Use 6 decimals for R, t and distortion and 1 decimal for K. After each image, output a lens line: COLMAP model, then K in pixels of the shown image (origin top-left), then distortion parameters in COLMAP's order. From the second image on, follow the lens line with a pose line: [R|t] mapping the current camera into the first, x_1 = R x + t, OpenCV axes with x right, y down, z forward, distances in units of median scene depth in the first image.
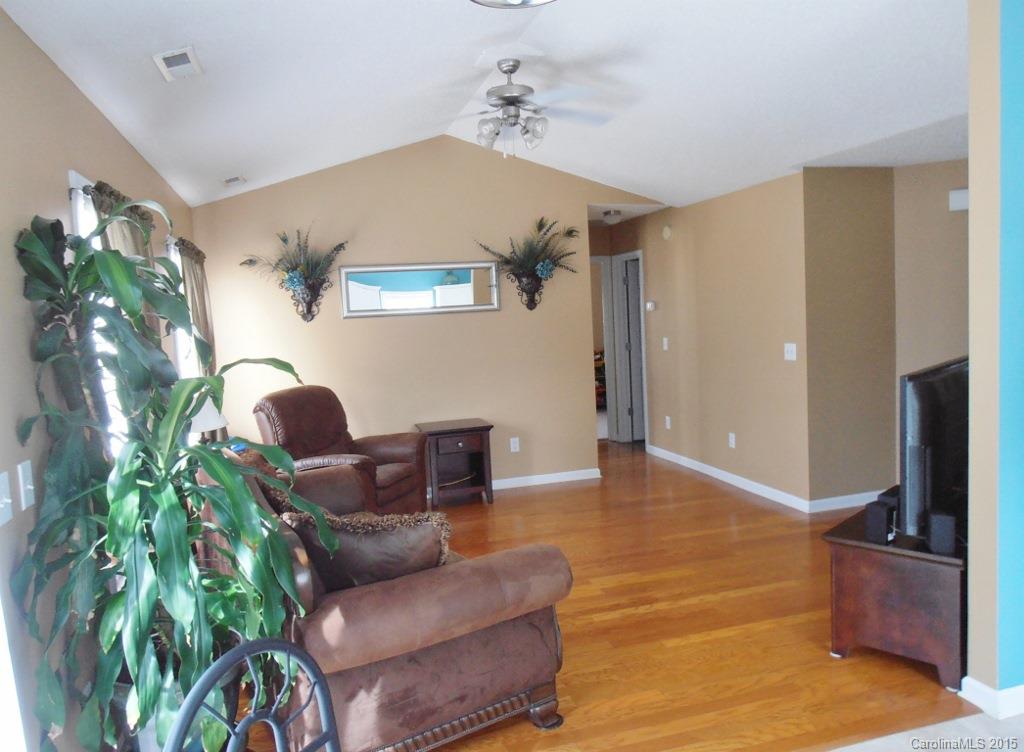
lens RADIAL K [[736.4, 0, 512.0], [0, 736.4, 376.0], [0, 0, 1]] dist [-0.017956, -0.000158]
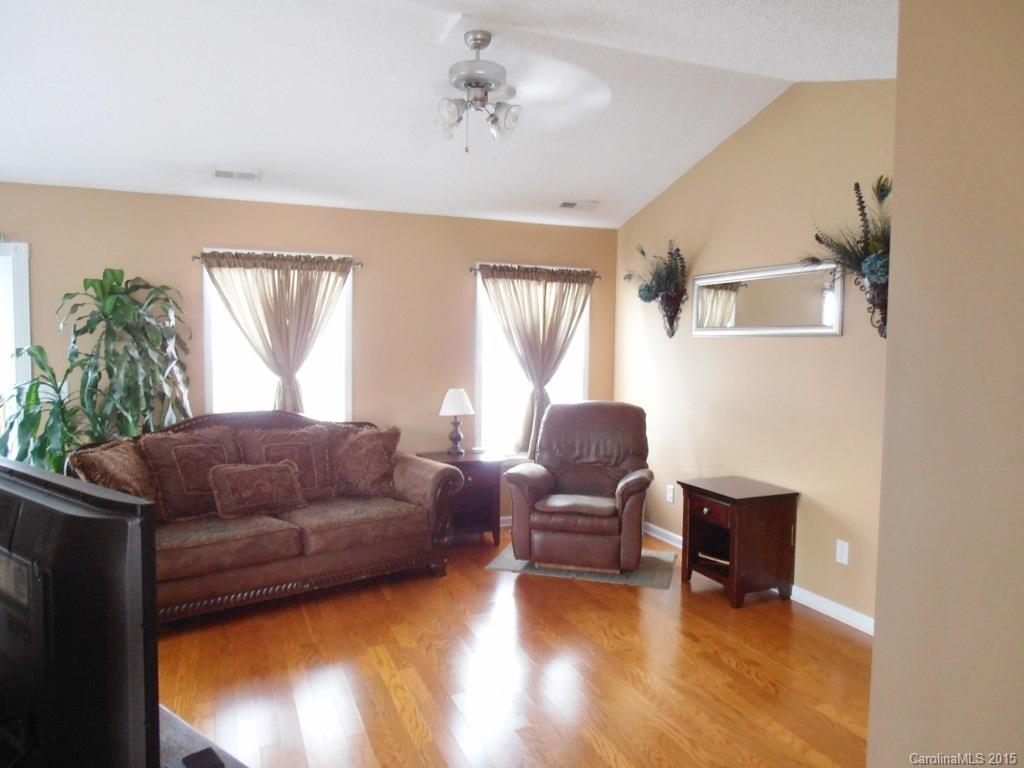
lens RADIAL K [[716.6, 0, 512.0], [0, 716.6, 384.0], [0, 0, 1]] dist [-0.012652, -0.000730]
pose [[0.103816, 0.114835, -0.987945, 0.610330], [-0.105029, 0.989024, 0.103924, -0.089126], [0.989035, 0.092974, 0.114738, 0.703640]]
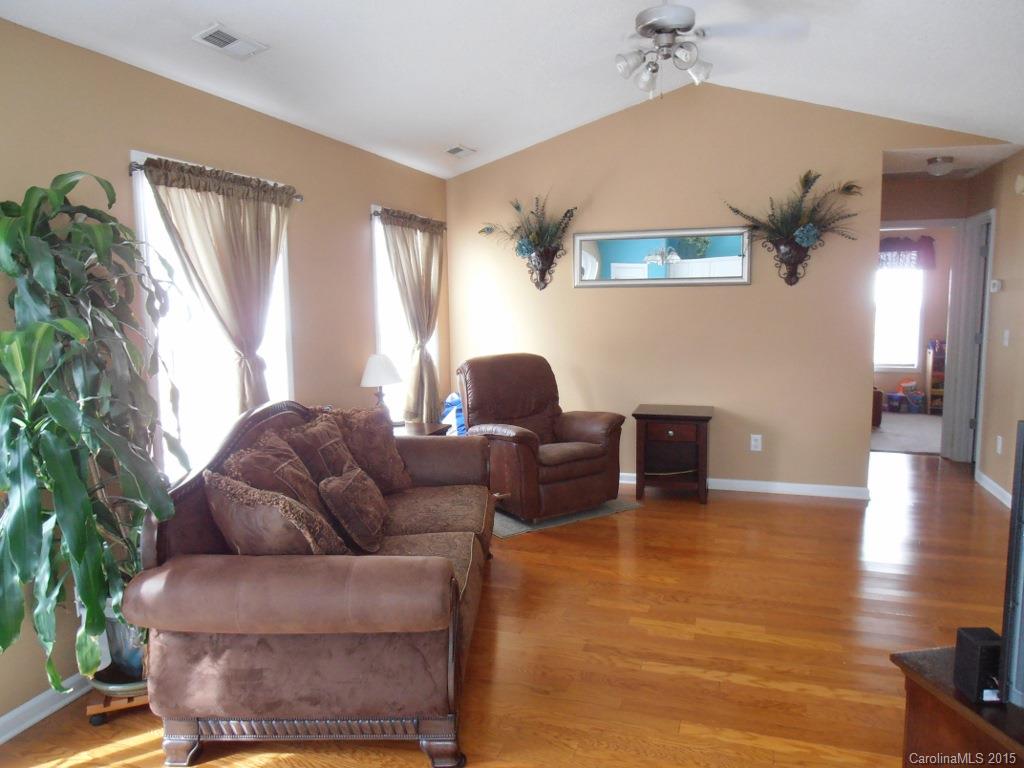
lens RADIAL K [[716.6, 0, 512.0], [0, 716.6, 384.0], [0, 0, 1]] dist [-0.012652, -0.000730]
pose [[0.823873, 0.107030, -0.556577, 0.247861], [-0.076525, 0.994022, 0.077875, -0.019212], [0.561585, -0.021567, 0.827138, 0.168009]]
